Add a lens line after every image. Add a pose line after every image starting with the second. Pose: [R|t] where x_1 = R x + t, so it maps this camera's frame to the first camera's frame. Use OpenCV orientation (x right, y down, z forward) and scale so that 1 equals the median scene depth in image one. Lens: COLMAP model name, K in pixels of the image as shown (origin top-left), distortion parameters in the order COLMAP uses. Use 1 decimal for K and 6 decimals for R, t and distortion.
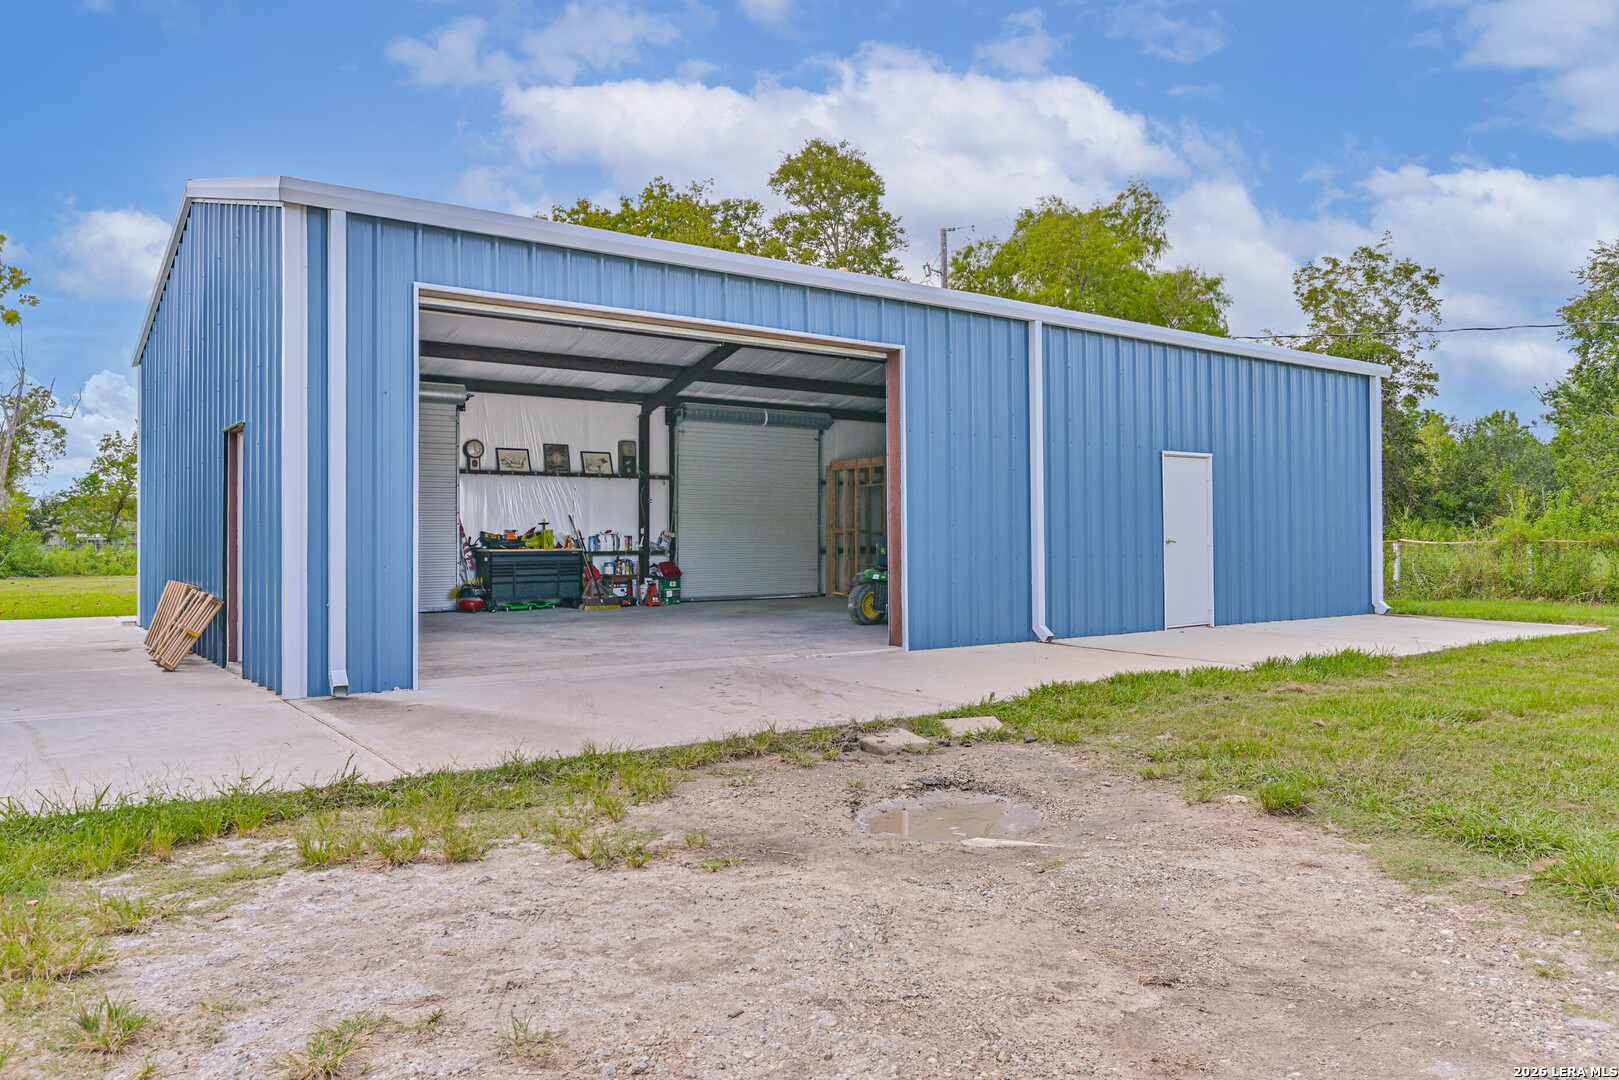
lens RADIAL K [[1143.0, 0, 809.5], [0, 1143.0, 540.0], [0, 0, 1]] dist [-0.005474, -0.000500]
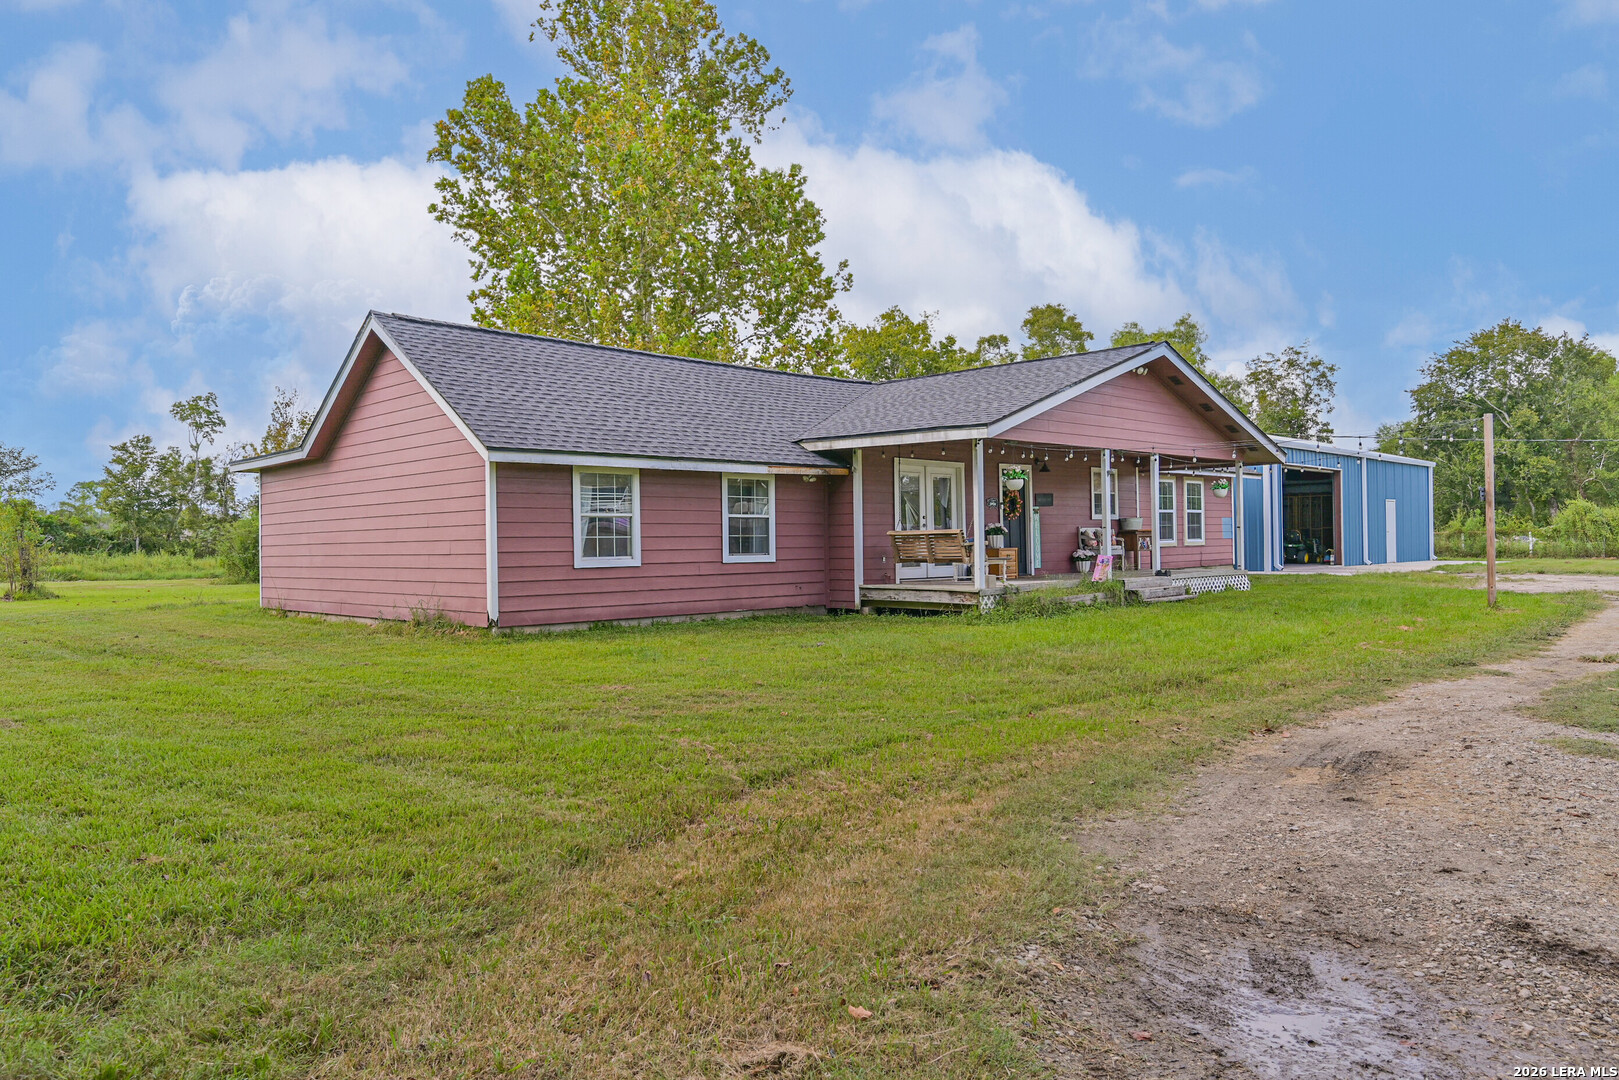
lens RADIAL K [[1108.3, 0, 806.6], [0, 1108.3, 534.6], [0, 0, 1]] dist [-0.012300, 0.001754]
pose [[0.987494, -0.006819, 0.157512, -1.096834], [0.007893, 0.999950, -0.006194, 0.010059], [-0.157462, 0.007360, 0.987498, -1.051051]]
